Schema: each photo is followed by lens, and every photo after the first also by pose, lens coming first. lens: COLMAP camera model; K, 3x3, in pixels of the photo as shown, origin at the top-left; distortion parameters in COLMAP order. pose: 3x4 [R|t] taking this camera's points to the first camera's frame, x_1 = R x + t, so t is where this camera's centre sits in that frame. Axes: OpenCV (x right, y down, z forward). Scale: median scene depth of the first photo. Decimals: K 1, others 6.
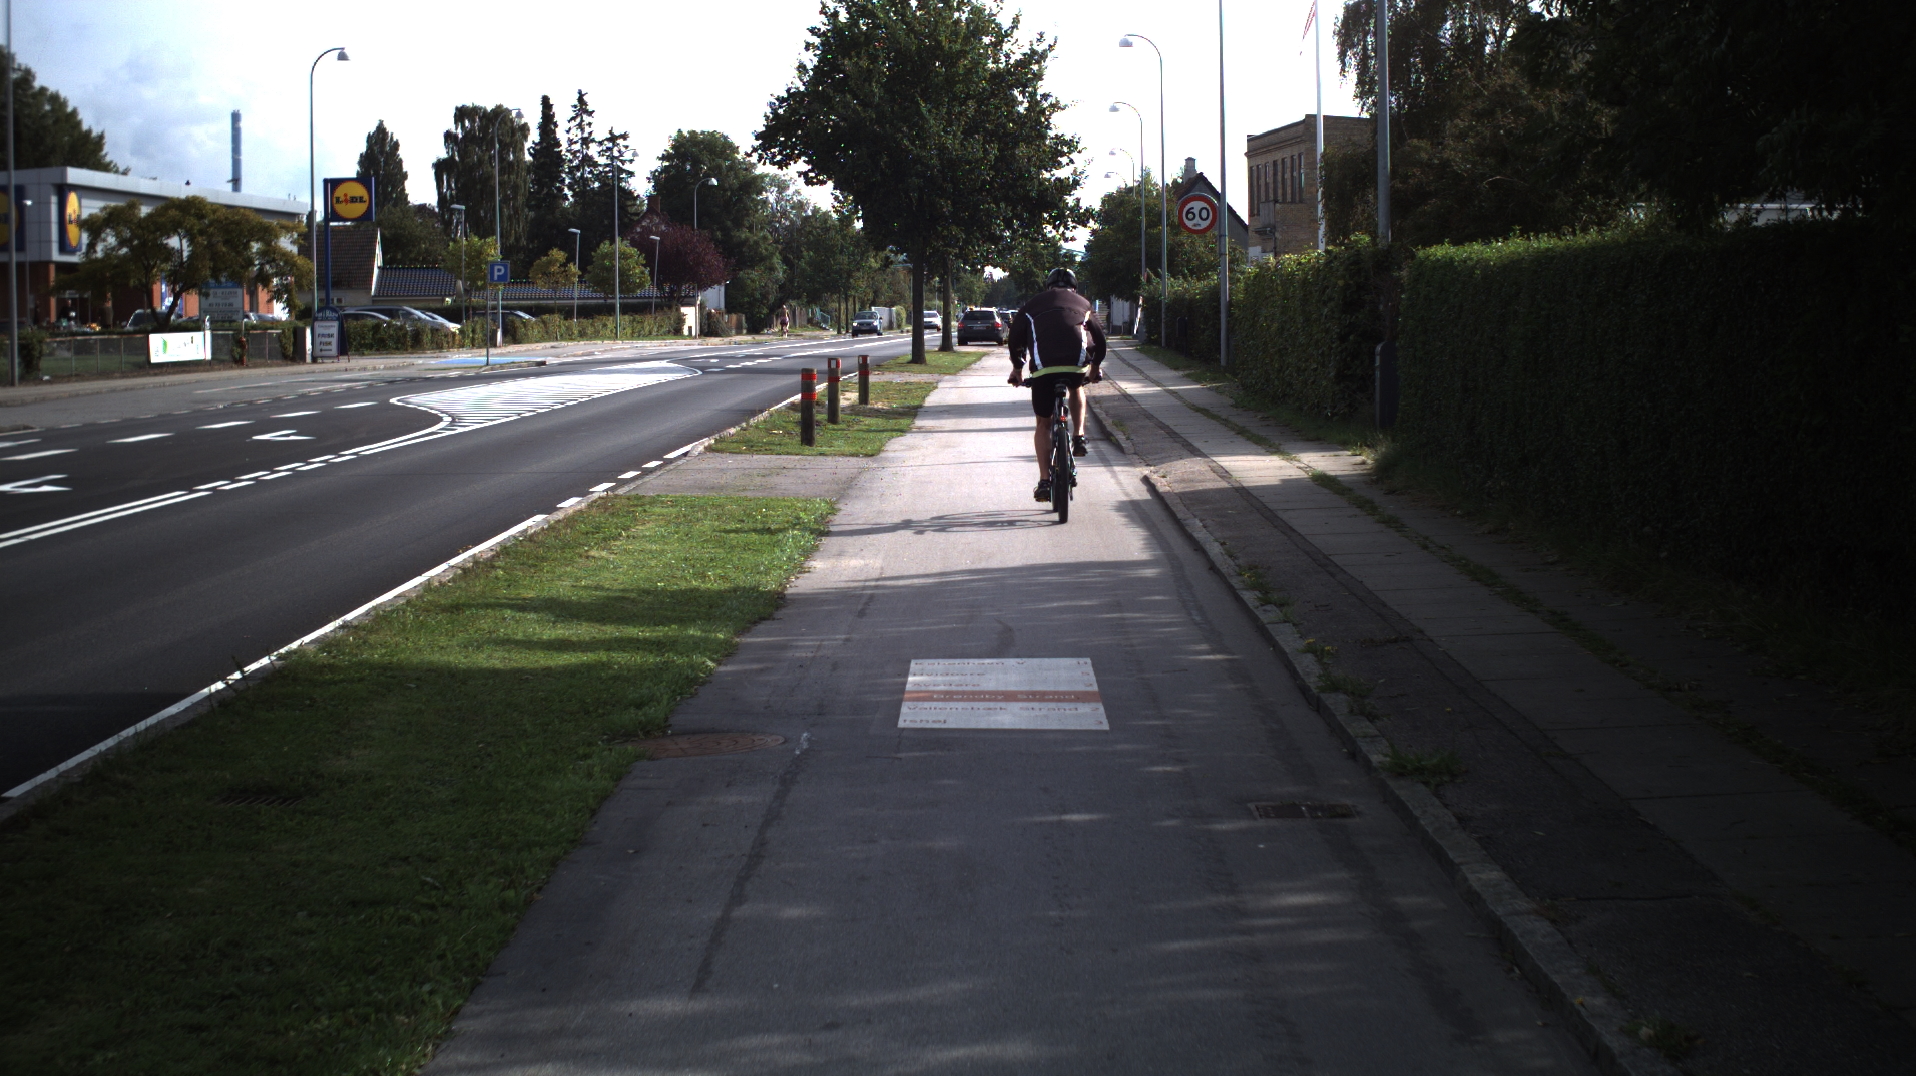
lens RADIAL K [[3008.5, 0, 958.0], [0, 3008.5, 538.0], [0, 0, 1]] dist [-0.236243, 0.088588]
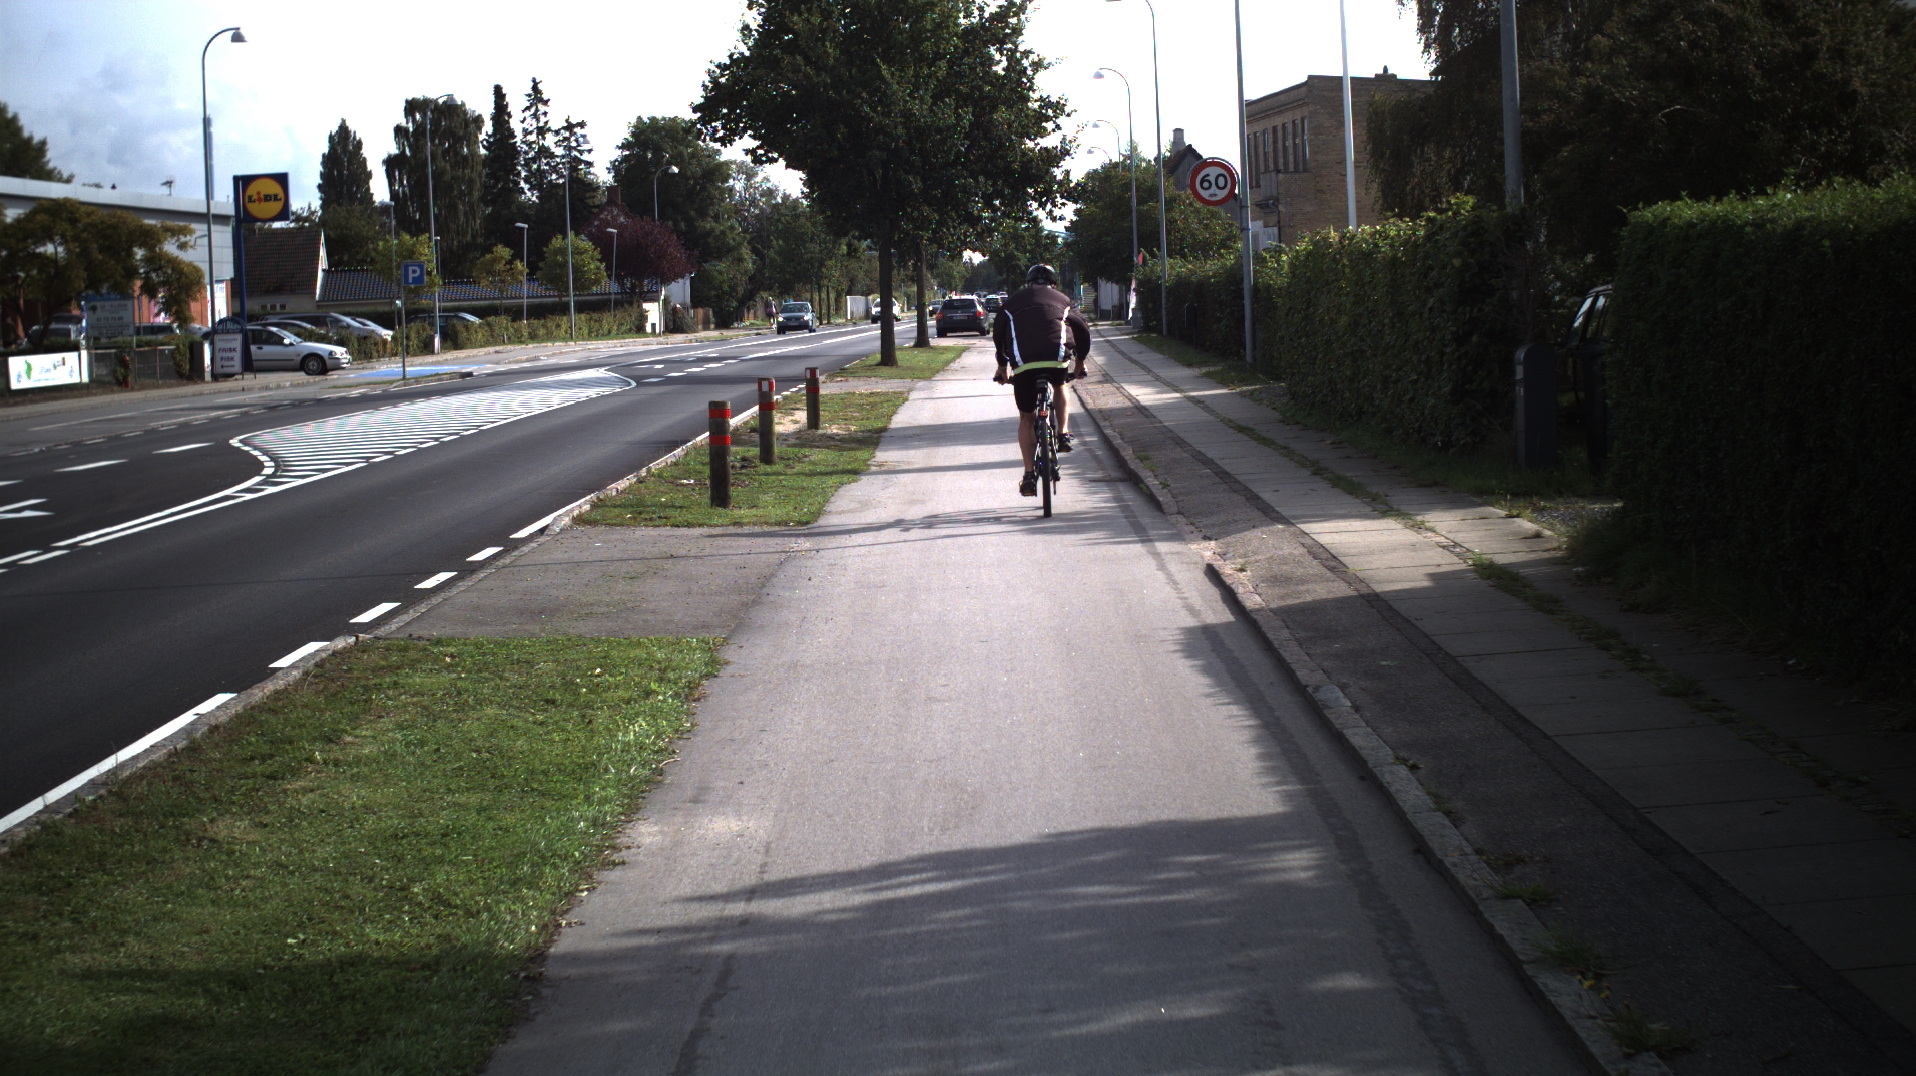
lens RADIAL K [[3008.5, 0, 958.0], [0, 3008.5, 538.0], [0, 0, 1]] dist [-0.236243, 0.088588]
pose [[0.999585, -0.028518, 0.004152, 0.001526], [0.028497, 0.999581, 0.005167, -0.010243], [-0.004298, -0.005047, 0.999978, 0.111129]]
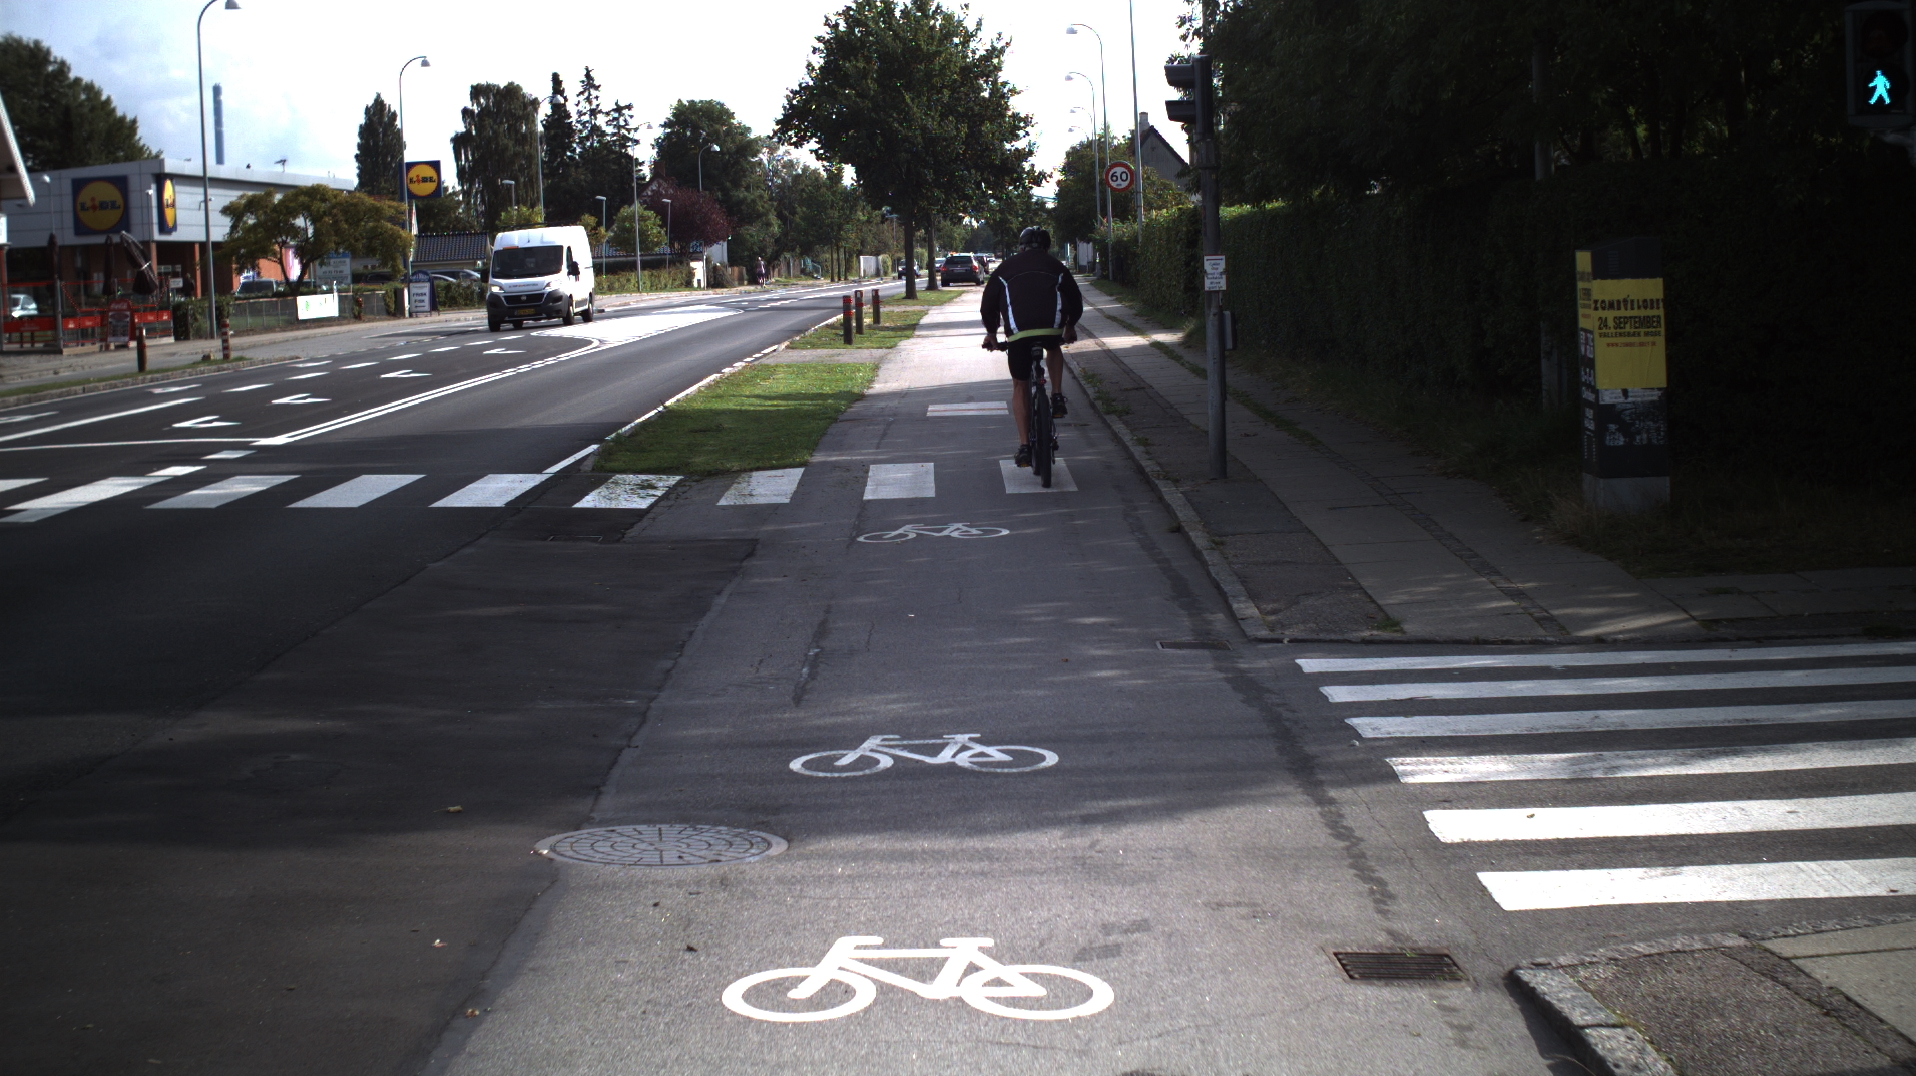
lens RADIAL K [[3008.5, 0, 958.0], [0, 3008.5, 538.0], [0, 0, 1]] dist [-0.236243, 0.088588]
pose [[0.999412, -0.034158, 0.002966, -0.000564], [0.034100, 0.999259, 0.017837, 0.017415], [-0.003573, -0.017726, 0.999836, -0.223474]]
